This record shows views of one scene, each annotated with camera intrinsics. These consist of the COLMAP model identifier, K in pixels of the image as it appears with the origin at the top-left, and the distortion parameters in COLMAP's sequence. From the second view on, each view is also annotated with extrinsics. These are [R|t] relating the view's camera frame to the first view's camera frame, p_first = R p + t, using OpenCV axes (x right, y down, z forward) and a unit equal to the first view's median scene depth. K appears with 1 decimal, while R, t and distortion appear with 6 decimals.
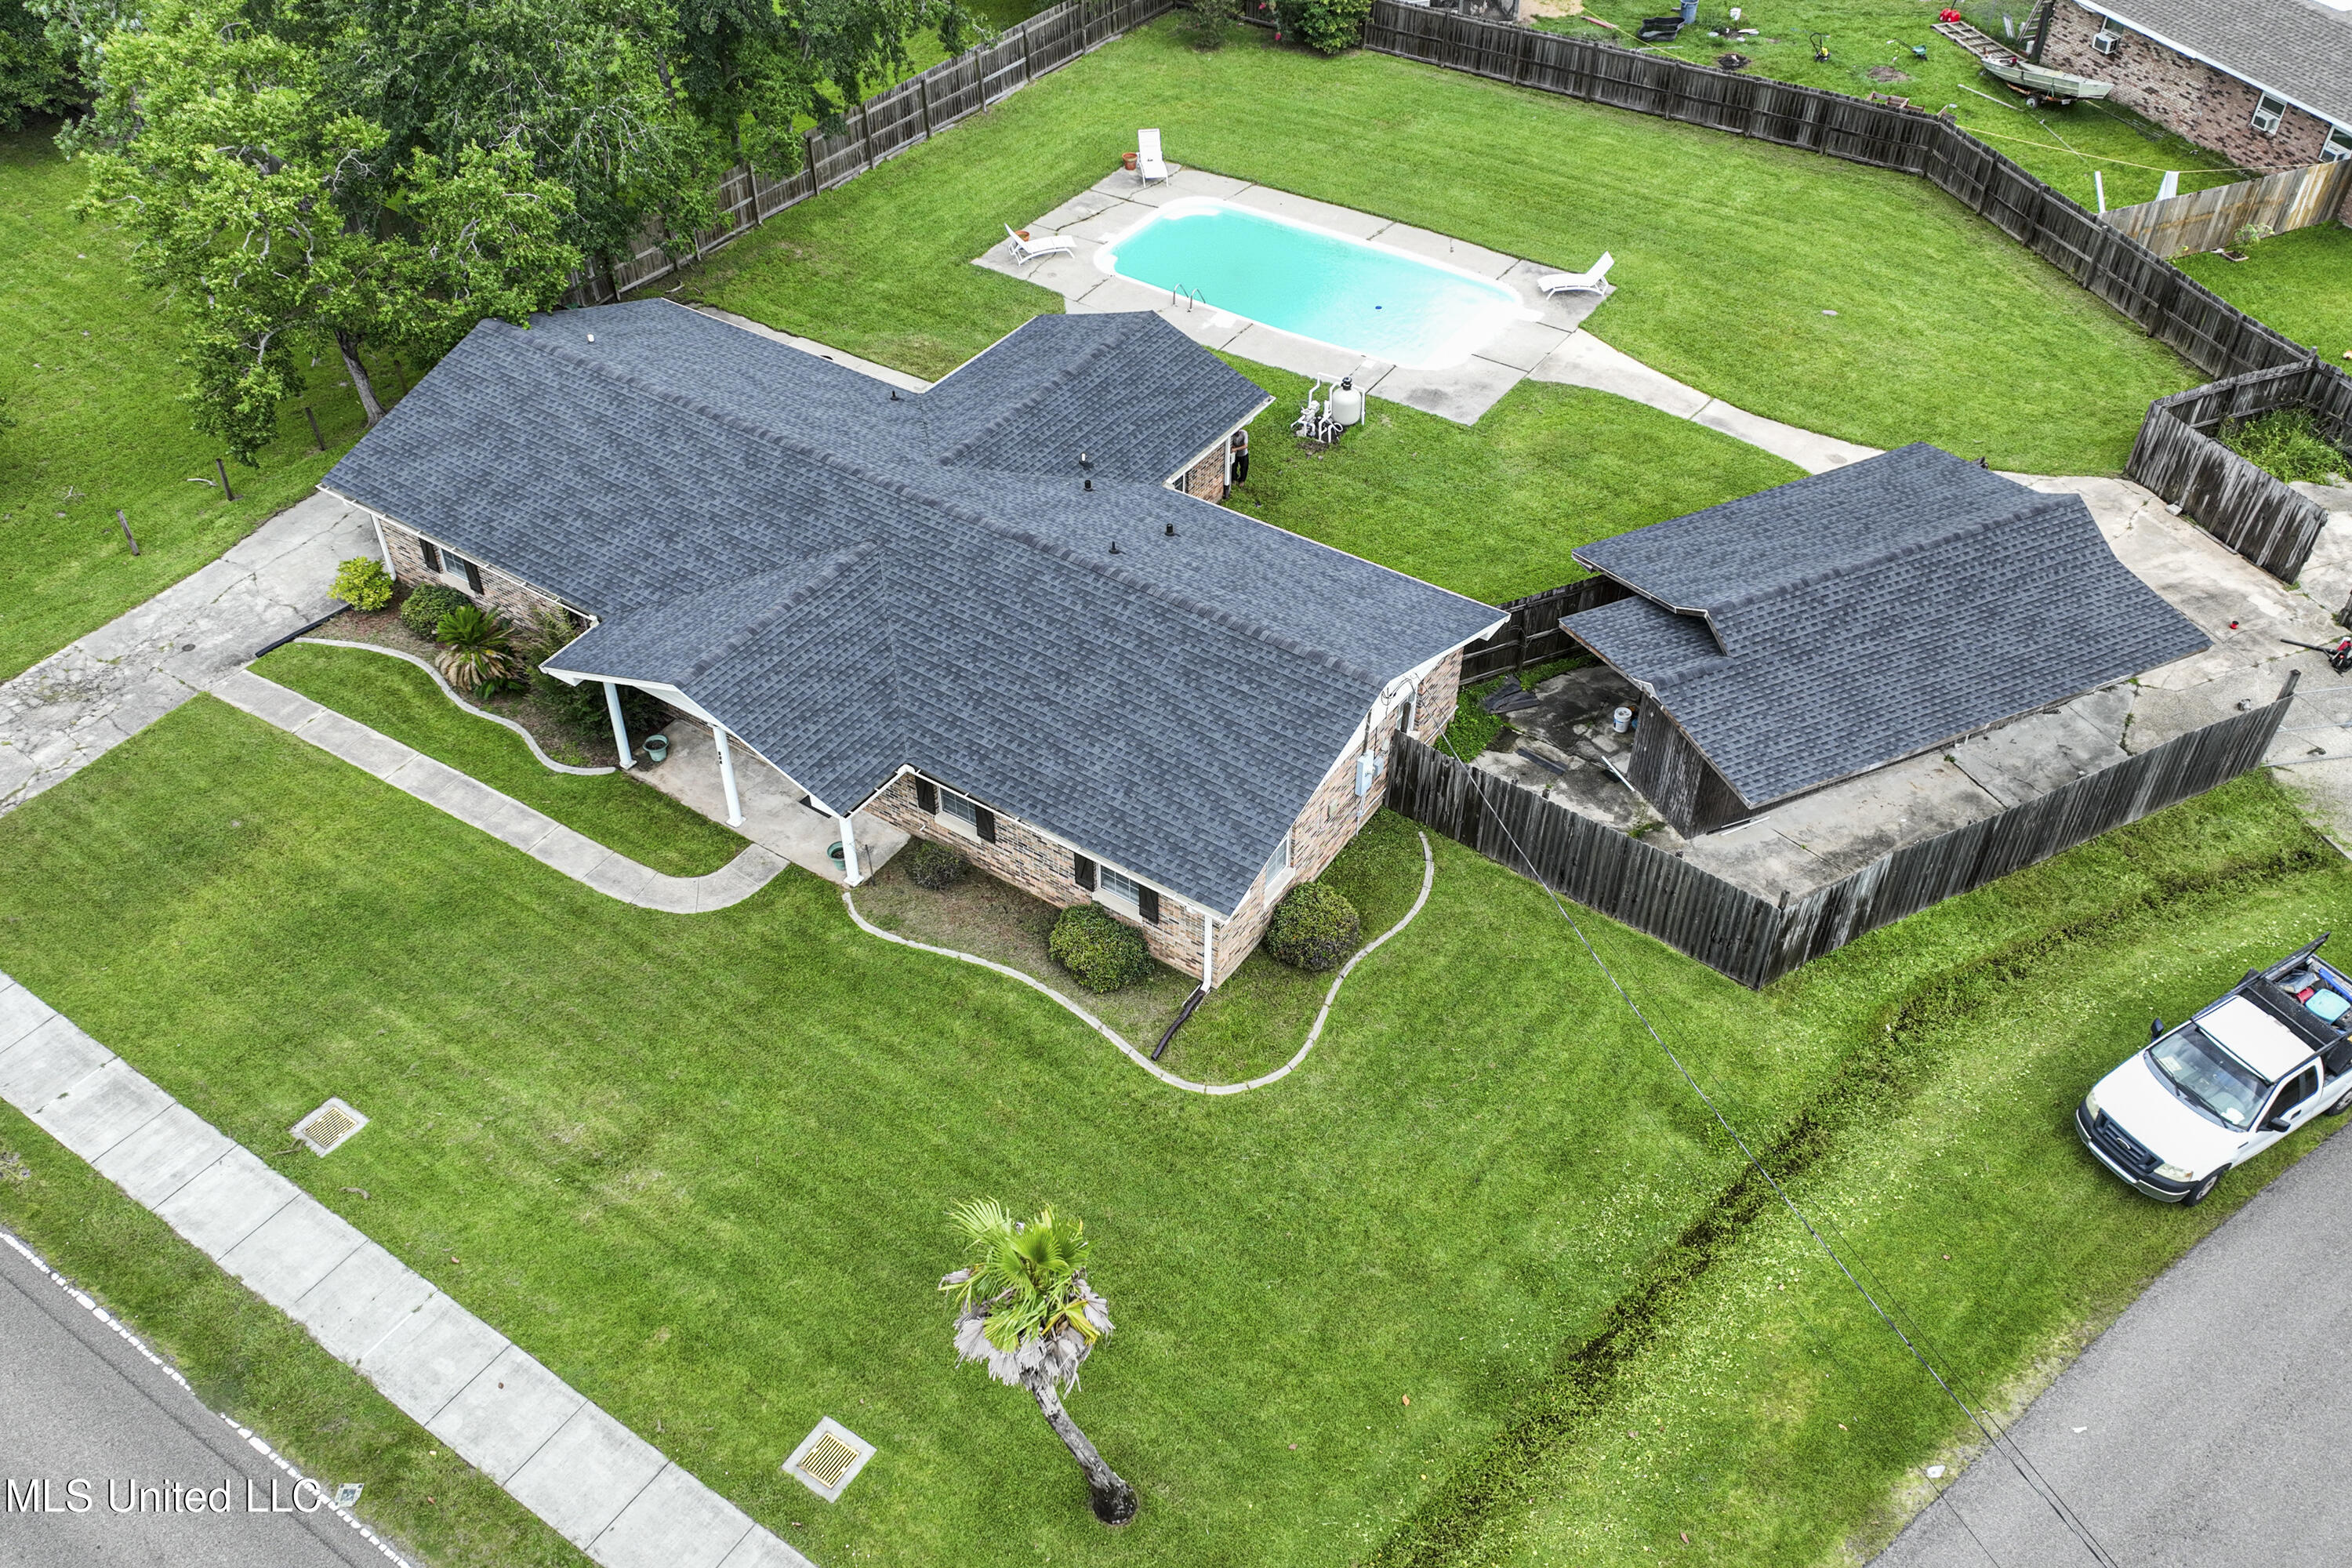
lens RADIAL K [[1950.8, 0, 1173.1], [0, 1950.8, 779.7], [0, 0, 1]] dist [0.003966, 0.003081]
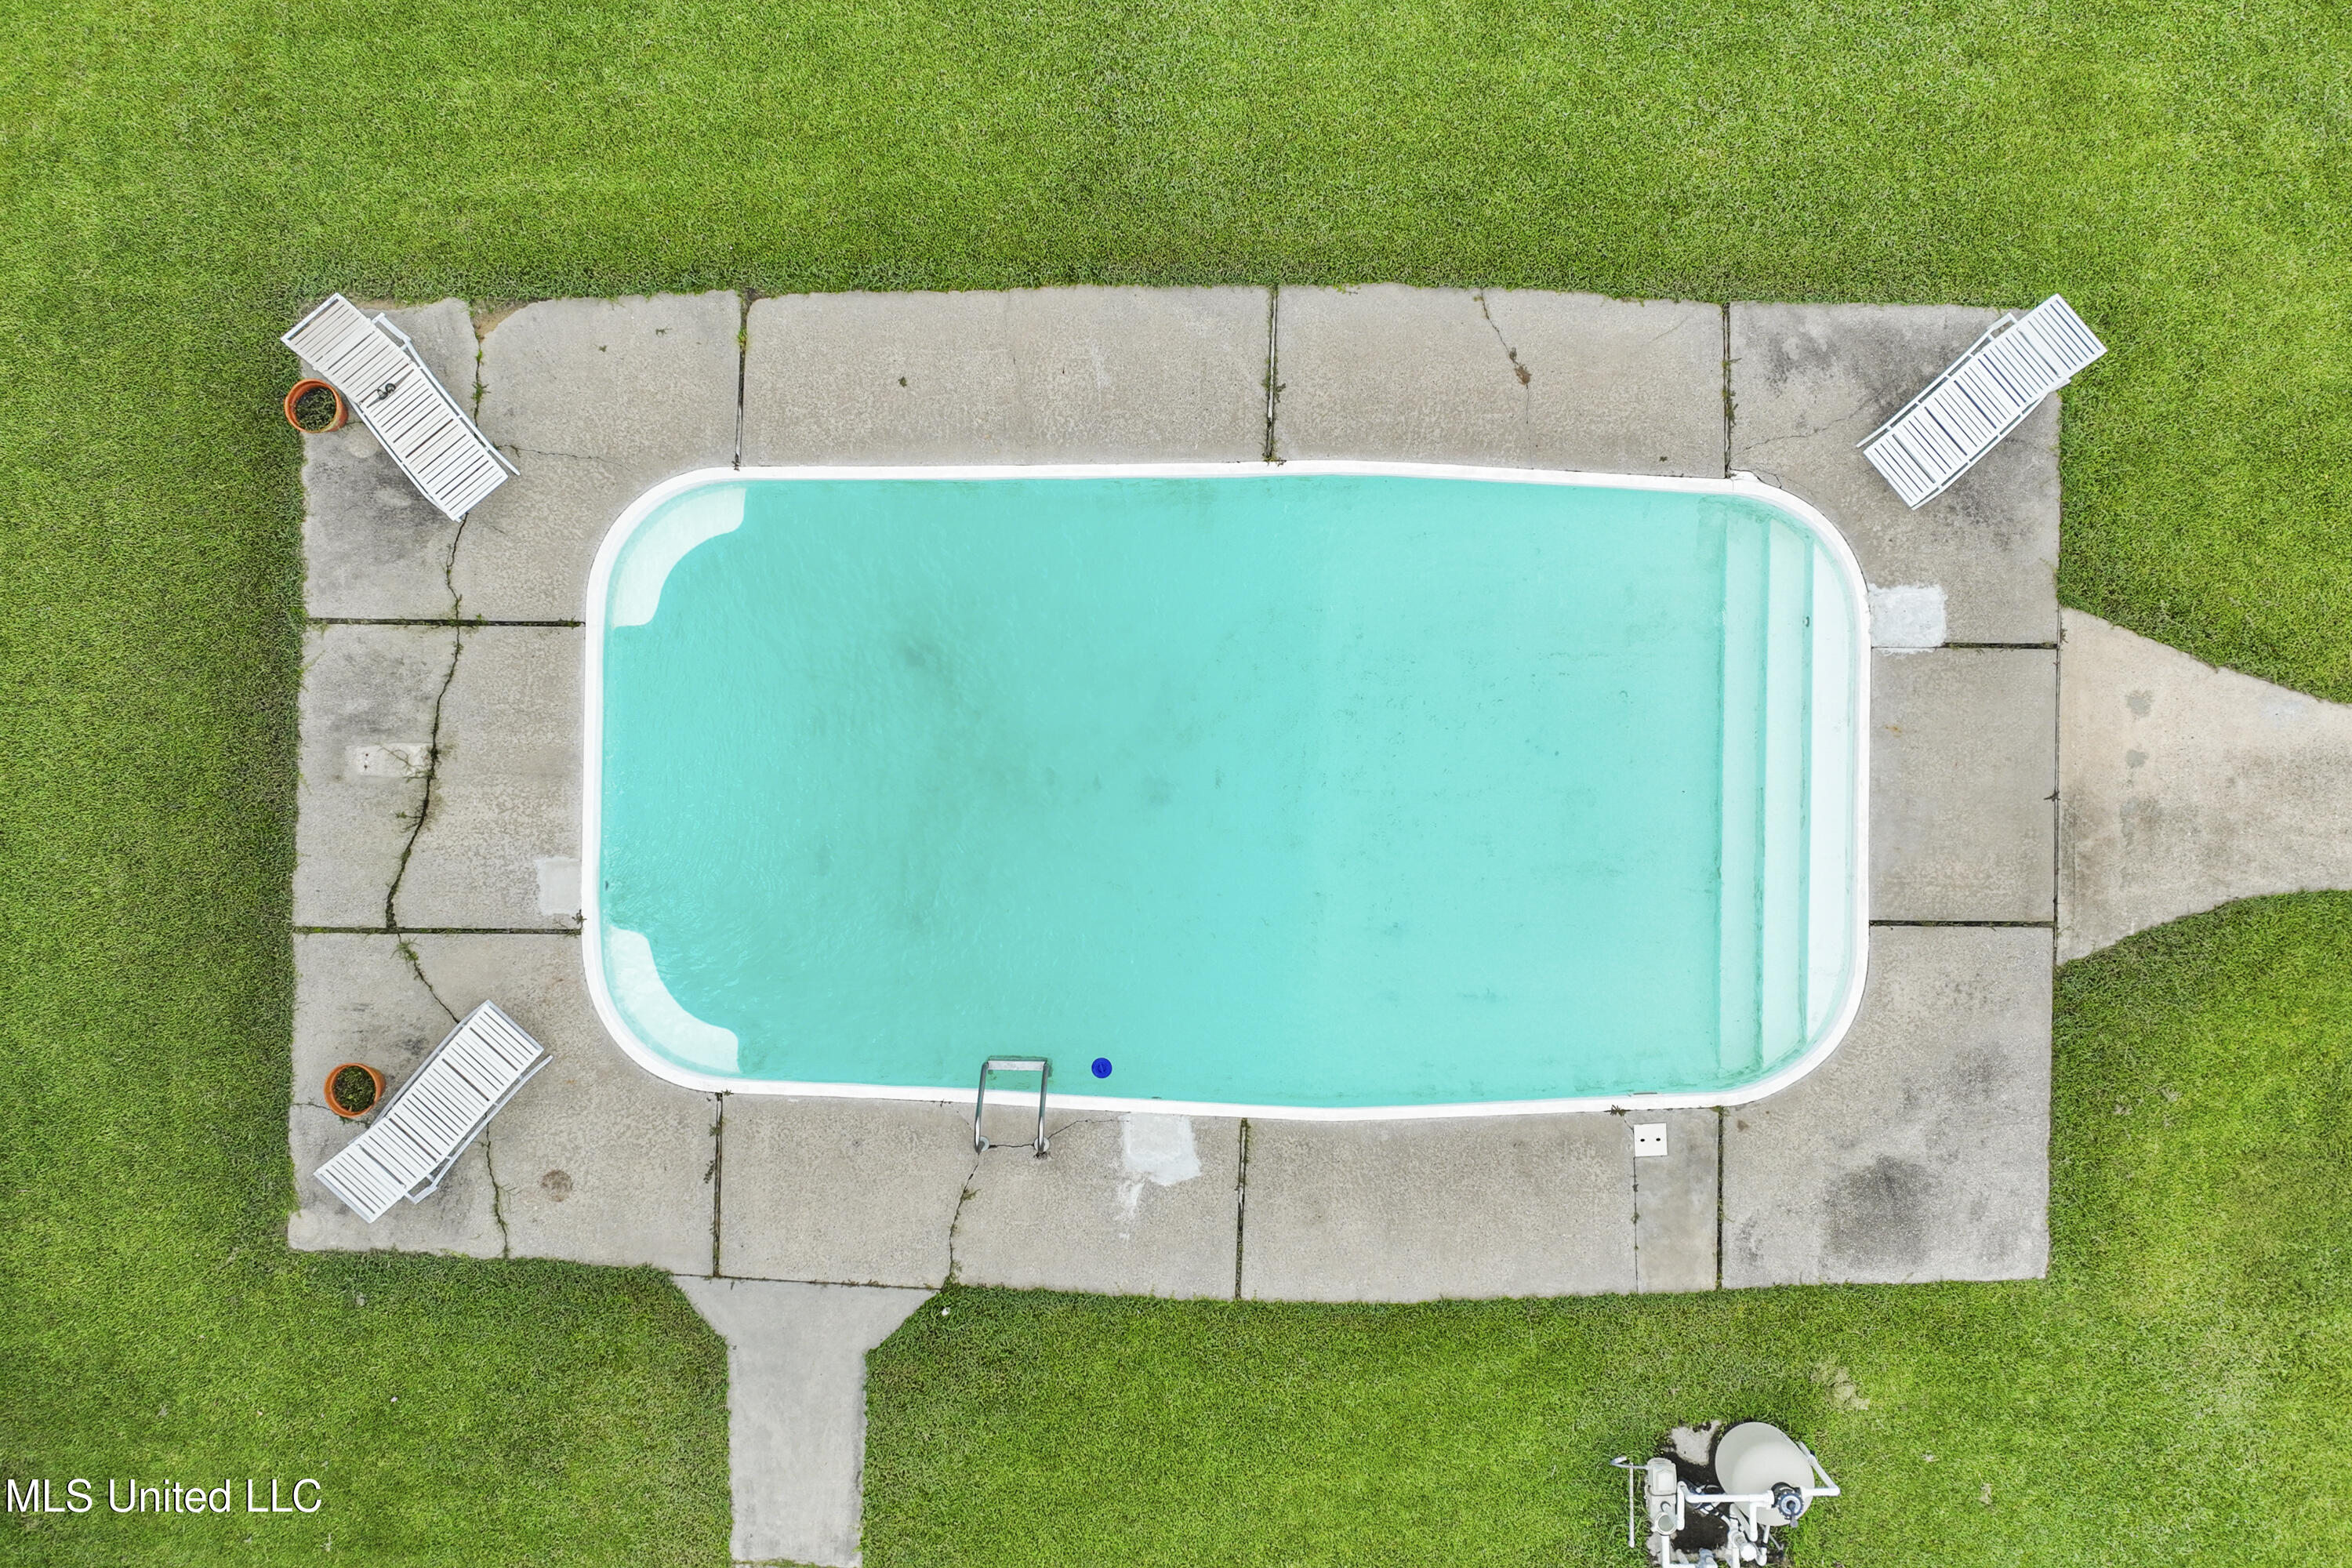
lens RADIAL K [[1950.8, 0, 1184.3], [0, 1950.8, 779.7], [0, 0, 1]] dist [0.003966, 0.003081]
pose [[0.836652, -0.547690, 0.007015, 0.085178], [0.362408, 0.563127, 0.742663, -0.718638], [-0.410699, -0.618808, 0.669629, 1.127136]]
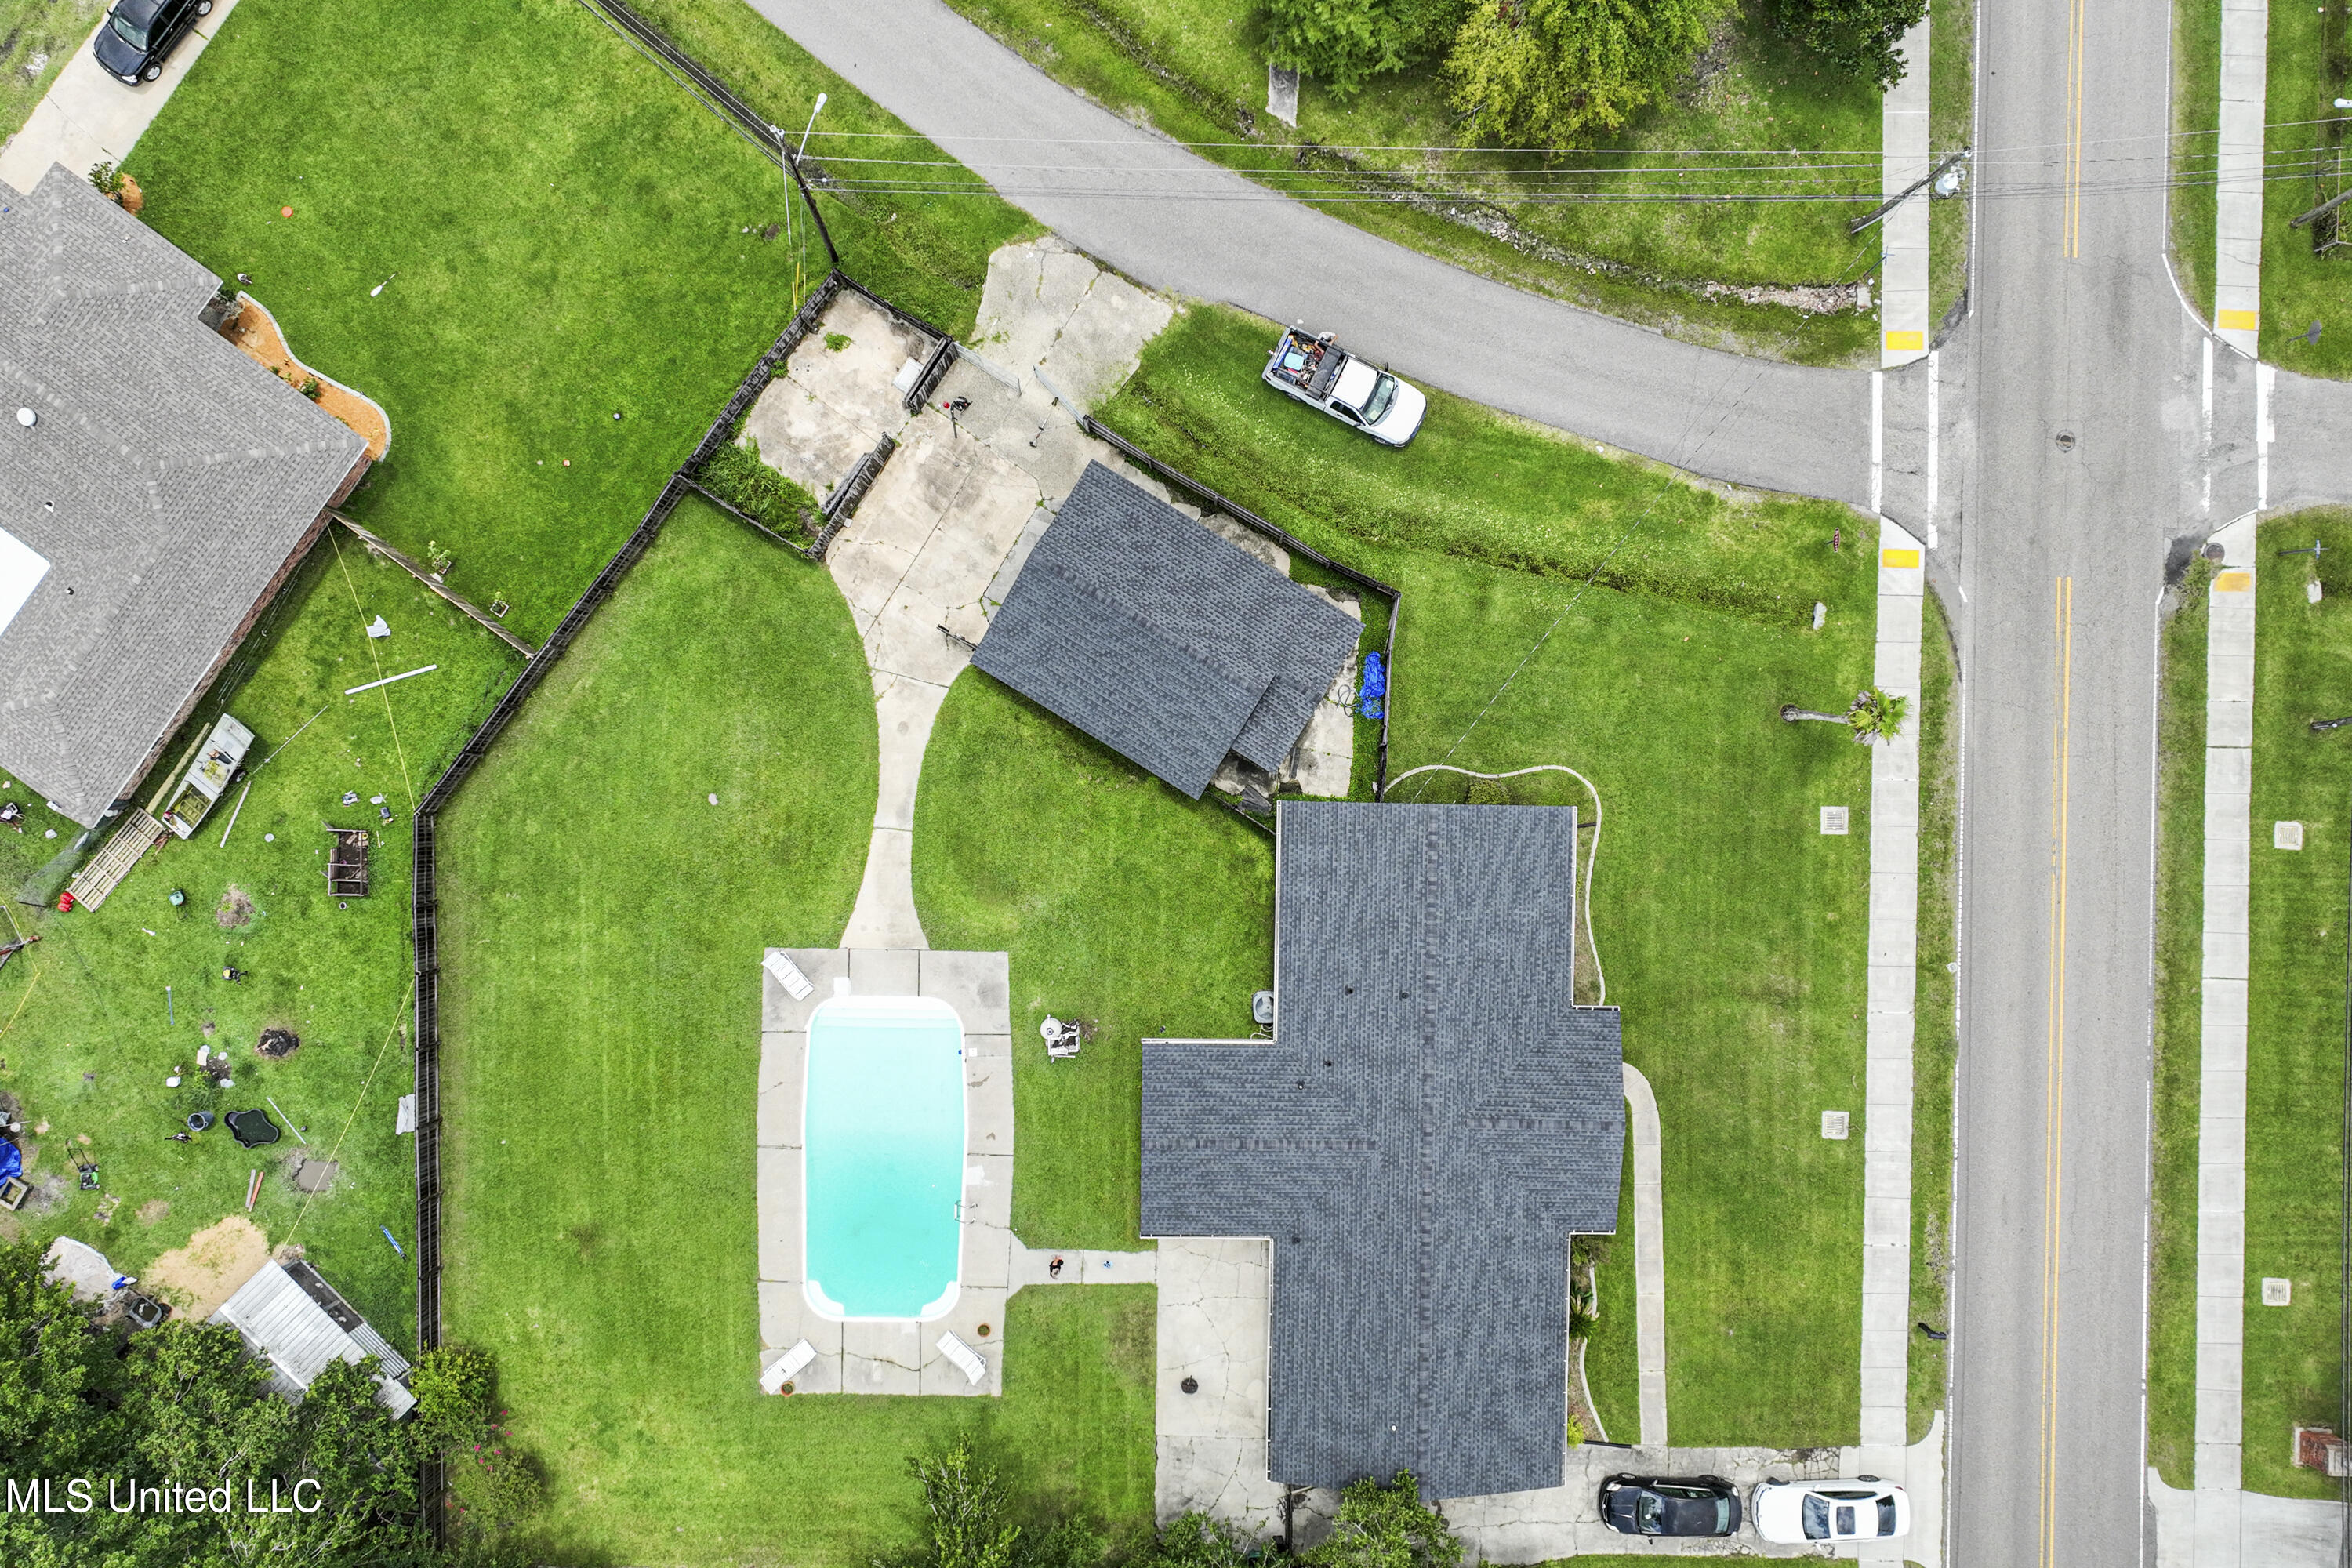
lens RADIAL K [[1950.8, 0, 1181.6], [0, 1950.8, 778.6], [0, 0, 1]] dist [0.003966, 0.003081]
pose [[-0.547792, -0.836549, 0.010457, 0.223307], [0.556370, -0.354933, 0.751316, -1.470619], [-0.624801, 0.417383, 0.659860, -0.110445]]
